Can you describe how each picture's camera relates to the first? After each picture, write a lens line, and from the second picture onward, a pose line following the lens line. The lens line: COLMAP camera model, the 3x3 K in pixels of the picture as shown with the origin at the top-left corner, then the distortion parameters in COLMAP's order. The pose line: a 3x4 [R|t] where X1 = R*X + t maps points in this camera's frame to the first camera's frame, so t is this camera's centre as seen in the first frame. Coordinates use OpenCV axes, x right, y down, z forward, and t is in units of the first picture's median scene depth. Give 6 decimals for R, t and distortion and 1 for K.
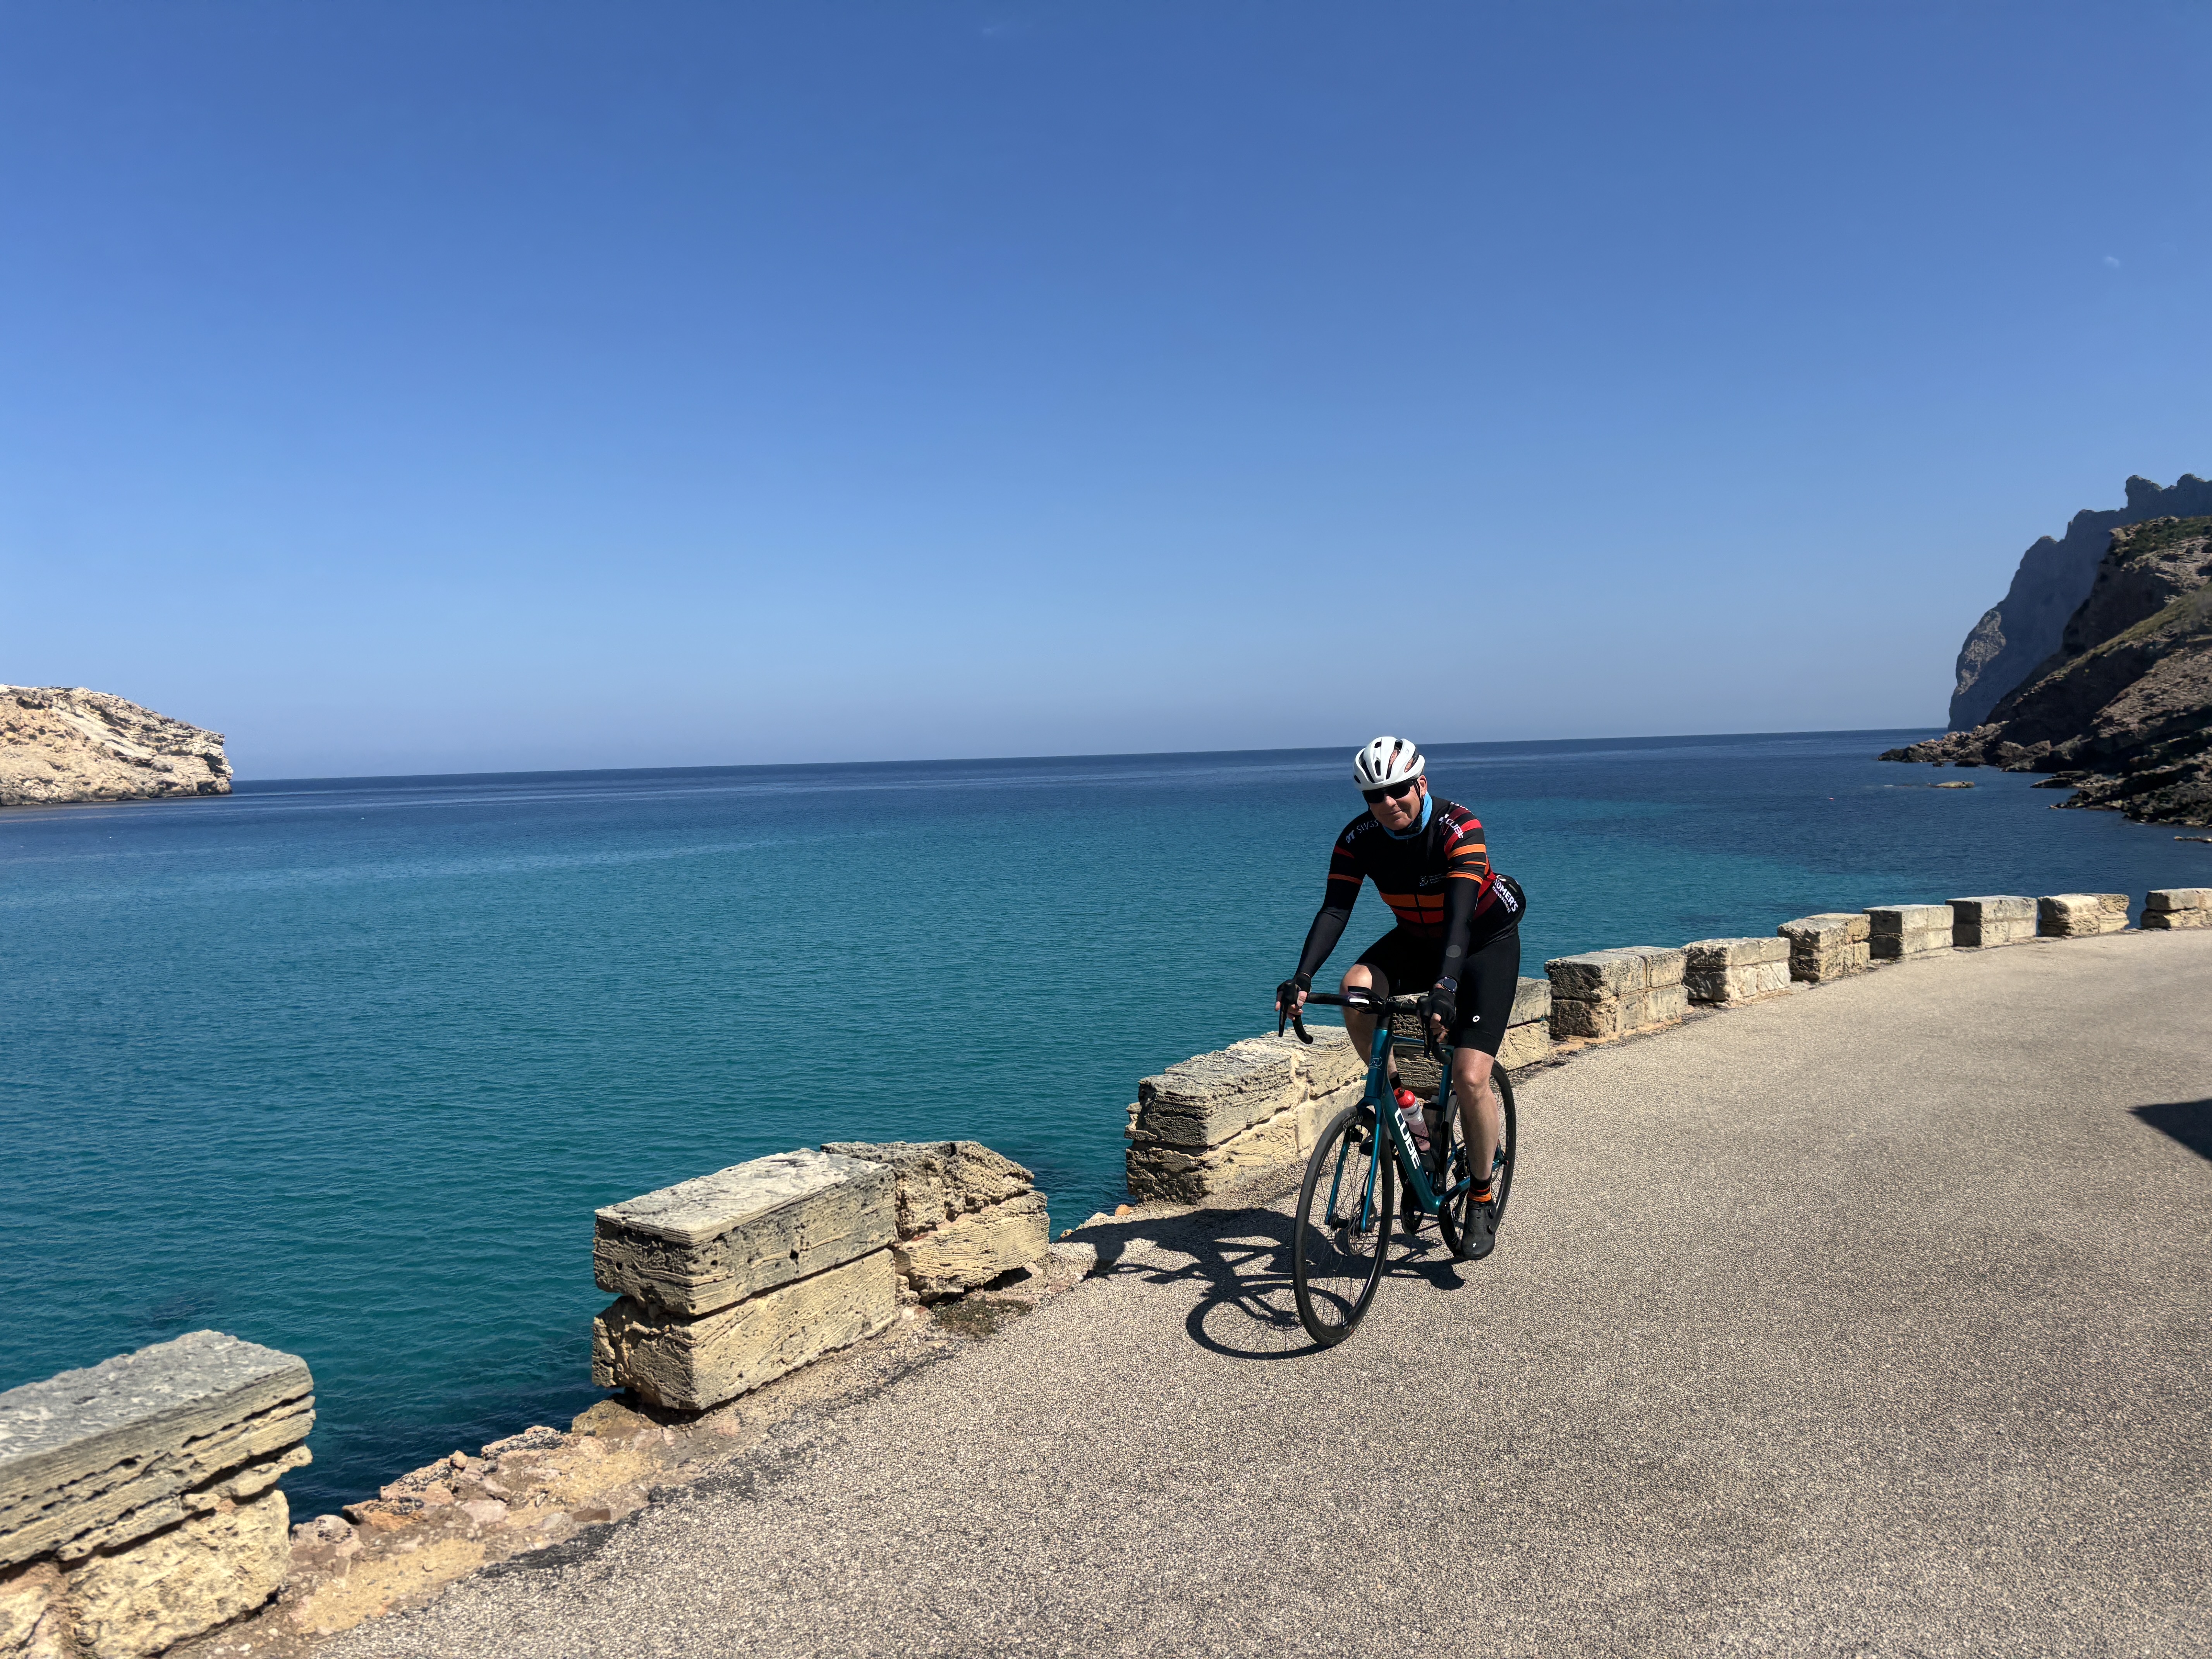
lens RADIAL K [[1664.8, 0, 1094.9], [0, 1664.8, 832.8], [0, 0, 1]] dist [0.040825, -0.048521]
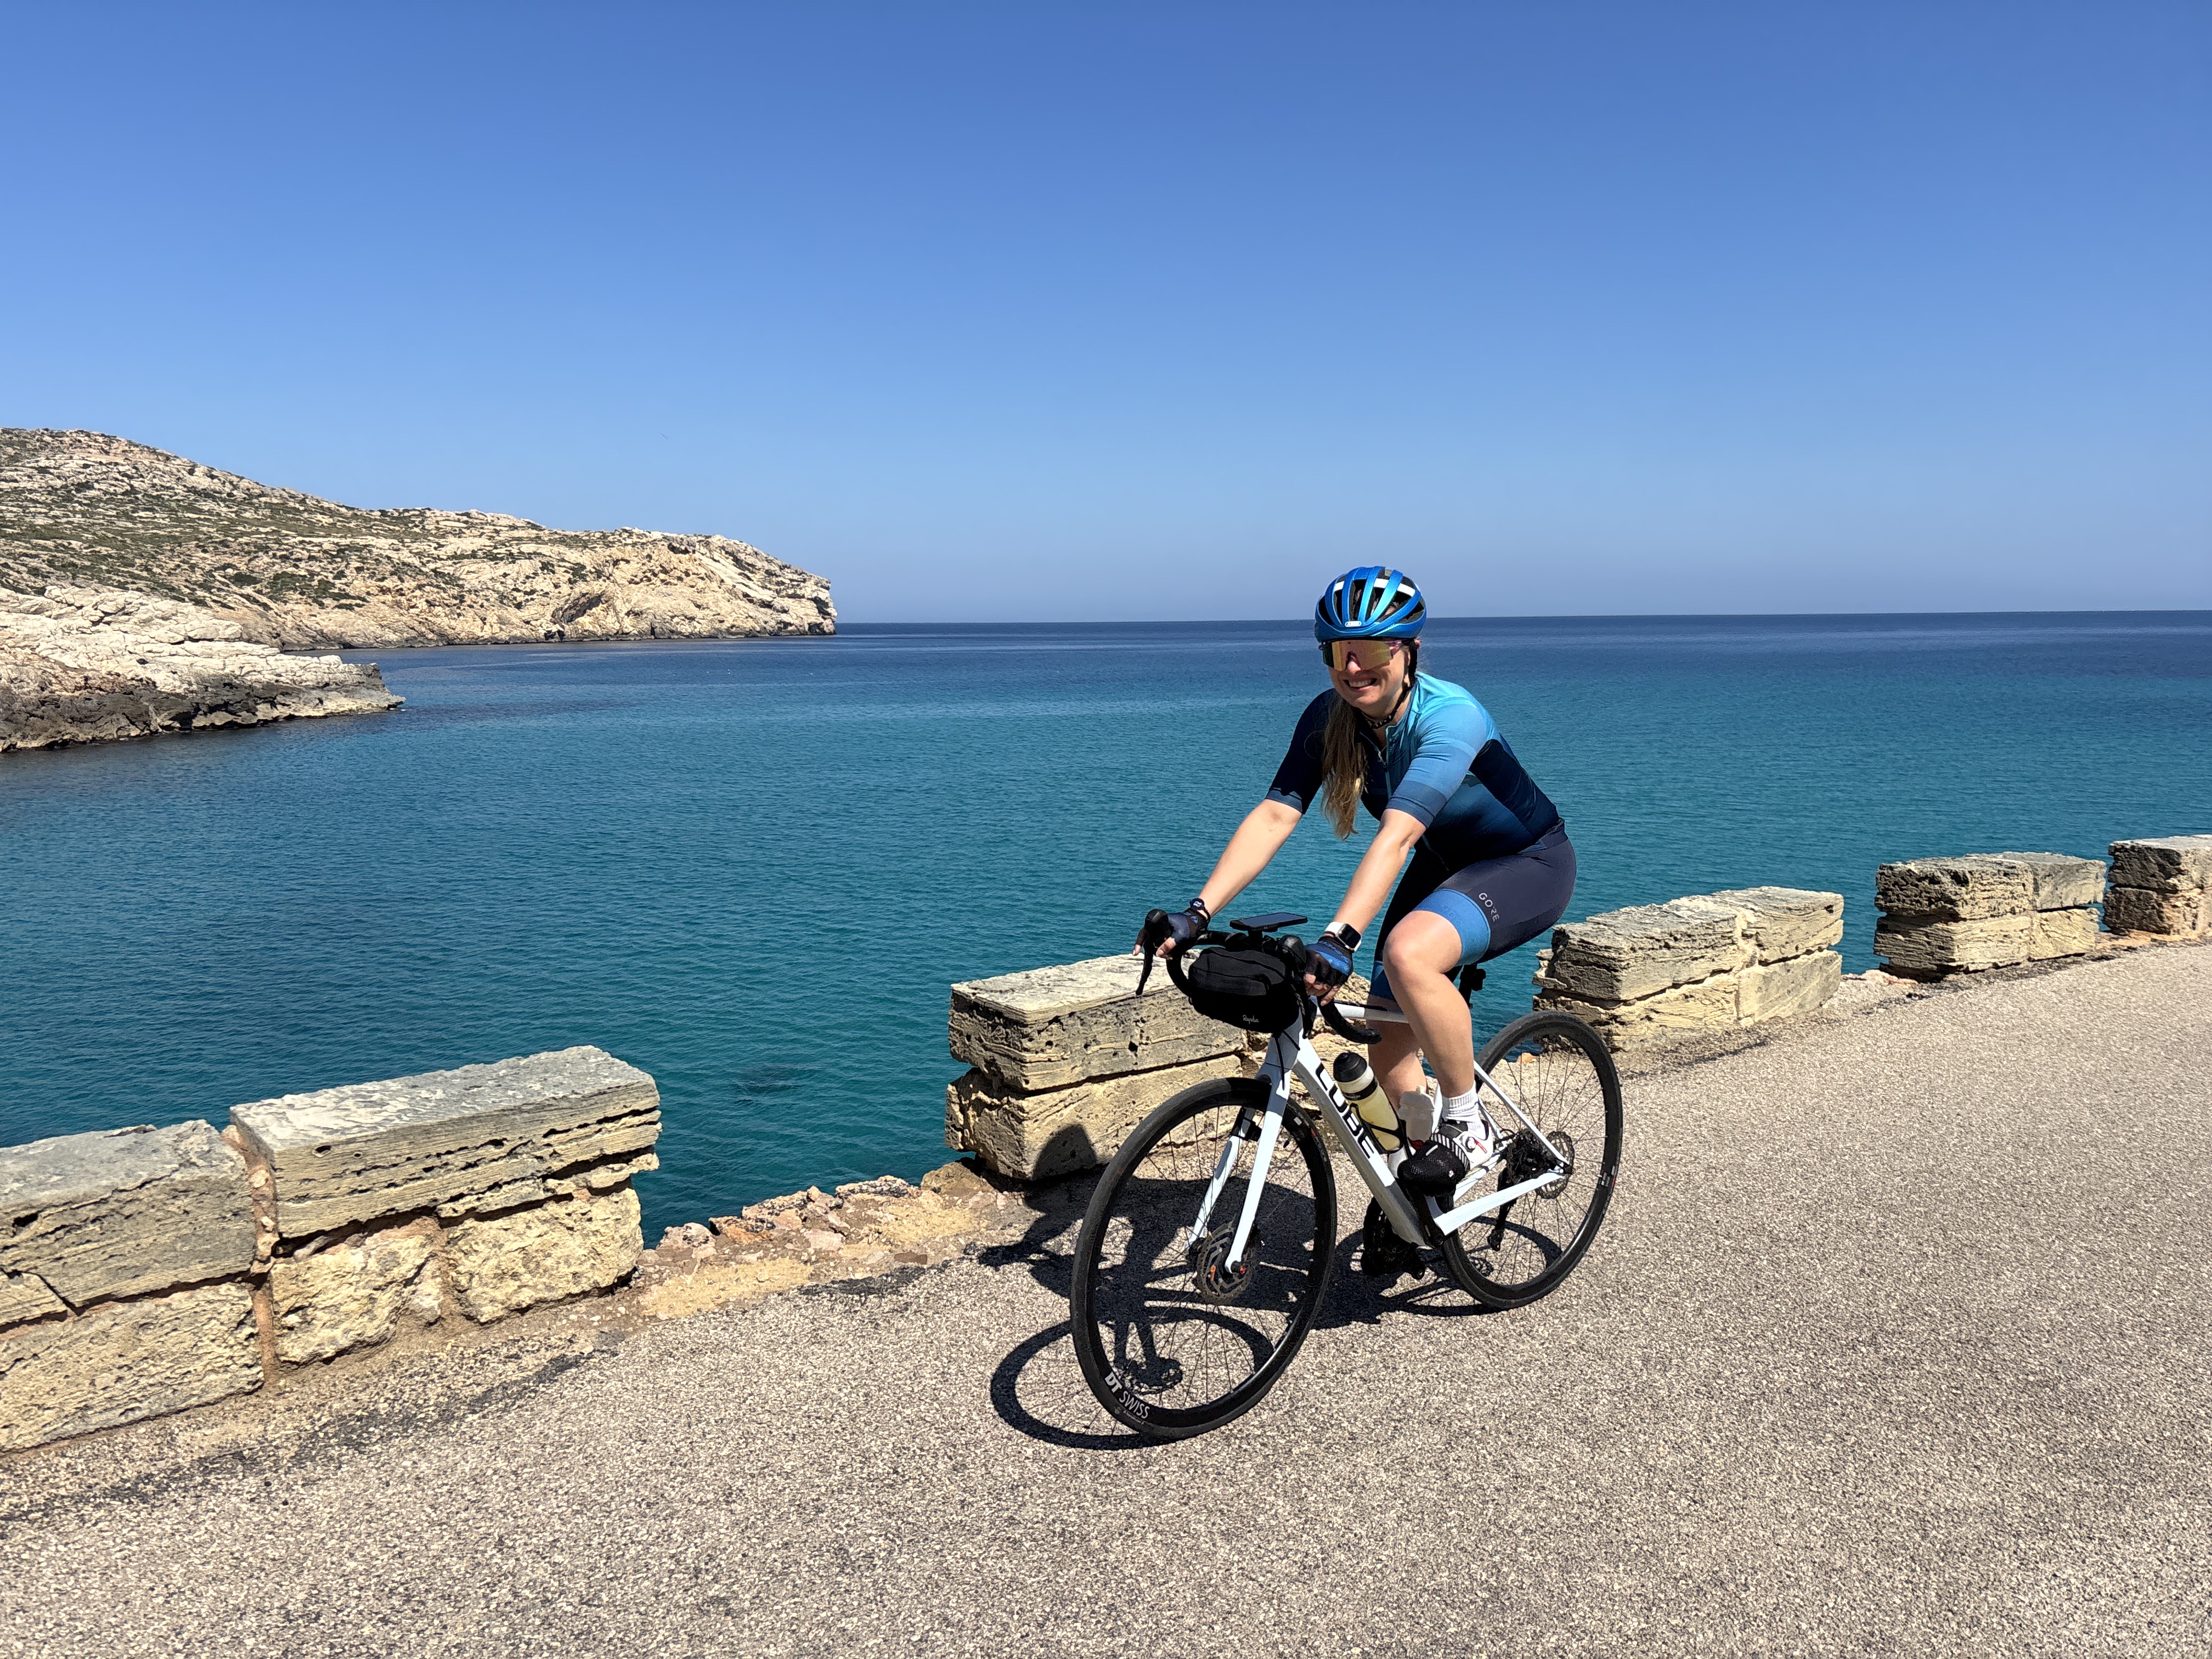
lens RADIAL K [[1666.1, 0, 1096.1], [0, 1666.1, 840.6], [0, 0, 1]] dist [0.036215, -0.031471]
pose [[0.948121, 0.065317, -0.311127, 0.110567], [-0.036992, 0.994685, 0.096094, 0.030346], [0.315750, -0.079600, 0.945498, 0.042729]]
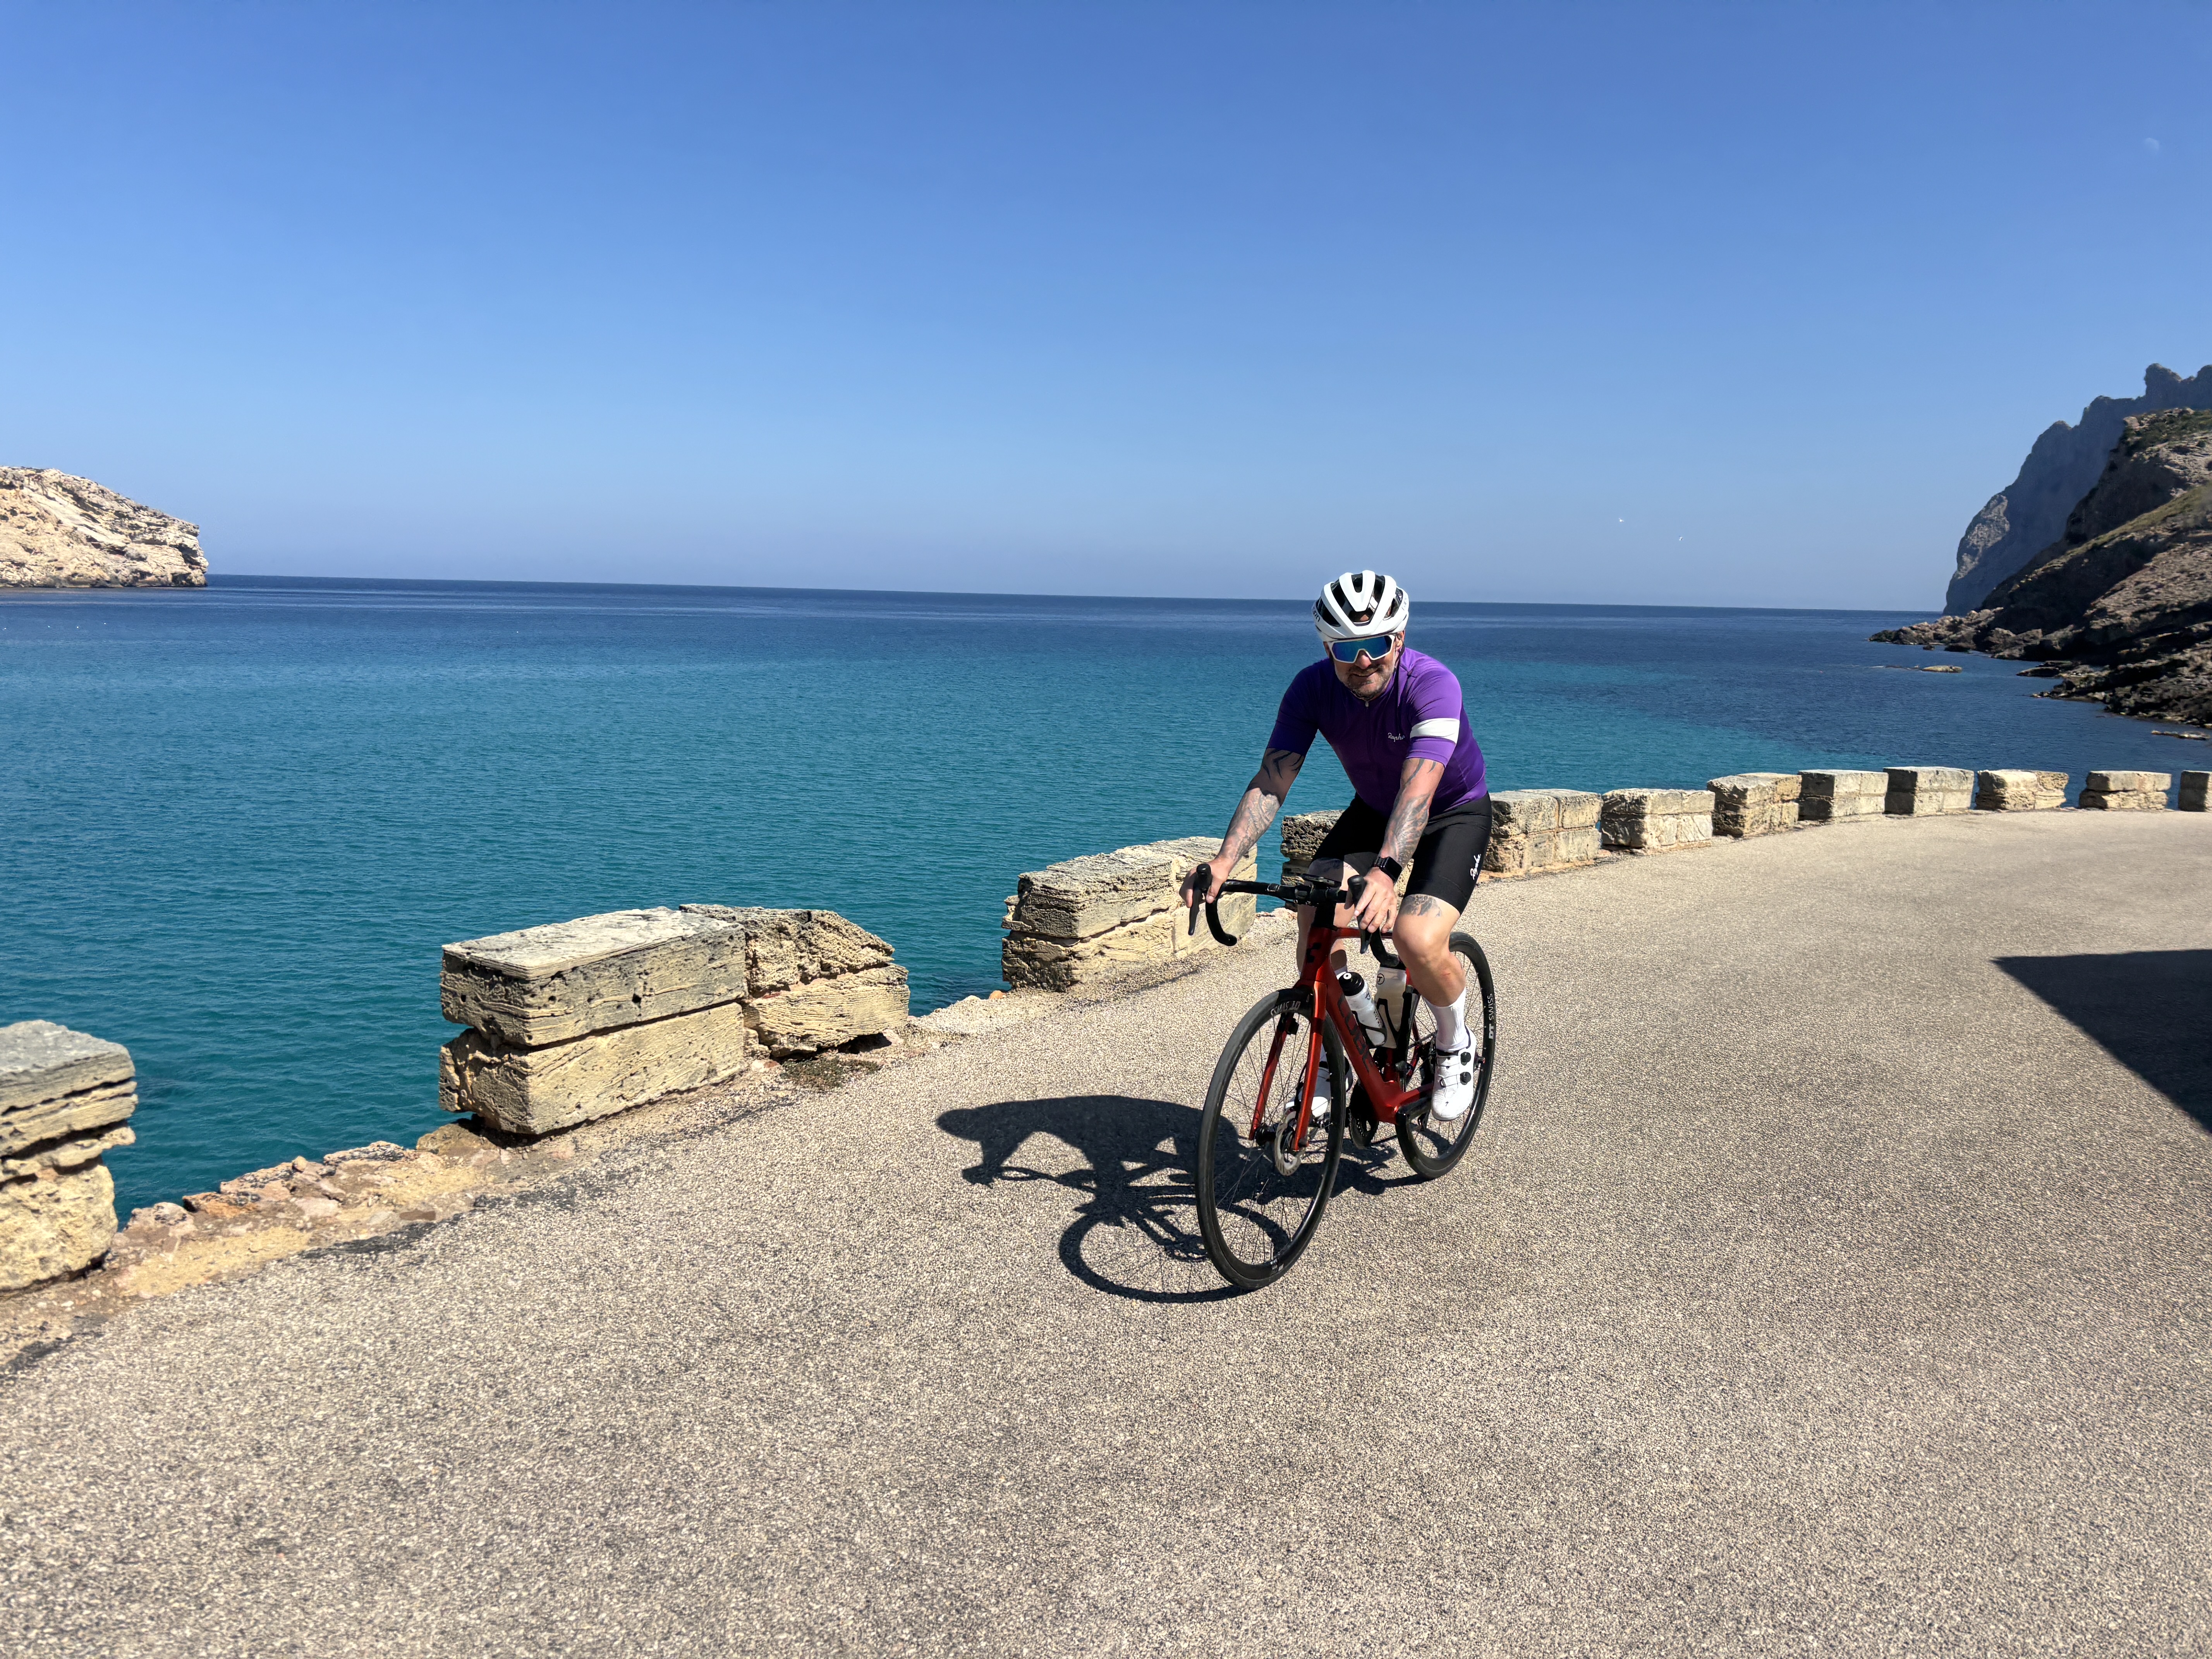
lens RADIAL K [[1665.8, 0, 1095.5], [0, 1665.8, 841.2], [0, 0, 1]] dist [0.045846, -0.062666]
pose [[0.998616, 0.050865, 0.013392, 0.090799], [-0.051945, 0.993716, 0.099145, 0.037068], [-0.008264, -0.099703, 0.994983, -0.034514]]
